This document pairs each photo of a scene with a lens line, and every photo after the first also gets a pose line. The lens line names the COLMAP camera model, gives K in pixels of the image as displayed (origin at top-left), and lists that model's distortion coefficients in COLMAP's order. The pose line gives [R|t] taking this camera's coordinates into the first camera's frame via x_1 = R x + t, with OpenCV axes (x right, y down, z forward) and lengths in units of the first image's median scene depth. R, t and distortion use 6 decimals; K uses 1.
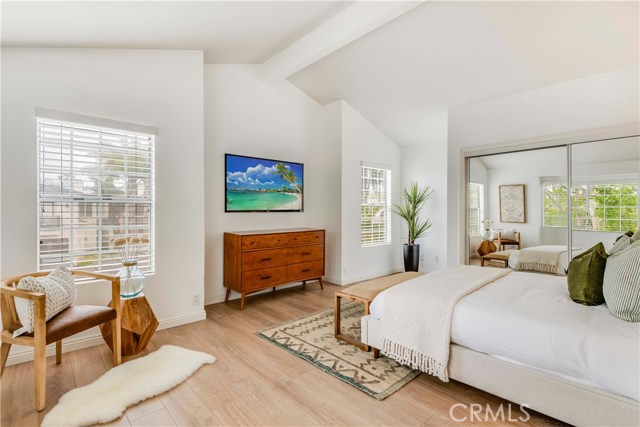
lens RADIAL K [[309.4, 0, 319.4], [0, 309.4, 211.0], [0, 0, 1]] dist [0.000502, -0.000093]
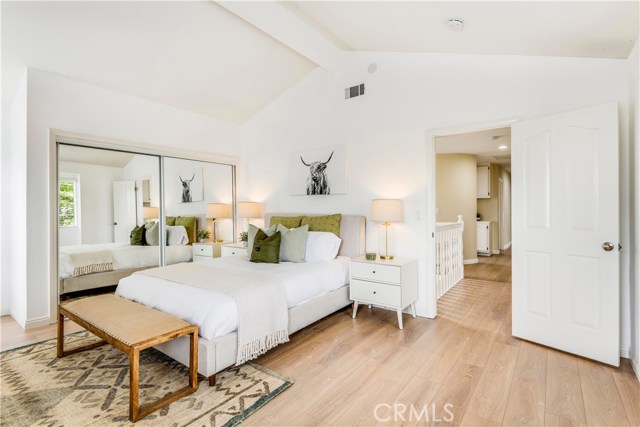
lens RADIAL K [[309.6, 0, 319.1], [0, 309.6, 210.4], [0, 0, 1]] dist [0.001960, 0.000130]
pose [[-0.199720, -0.003400, 0.979847, -0.757206], [0.007753, 0.999957, 0.005050, -0.004872], [-0.979822, 0.008606, -0.199685, 0.947422]]
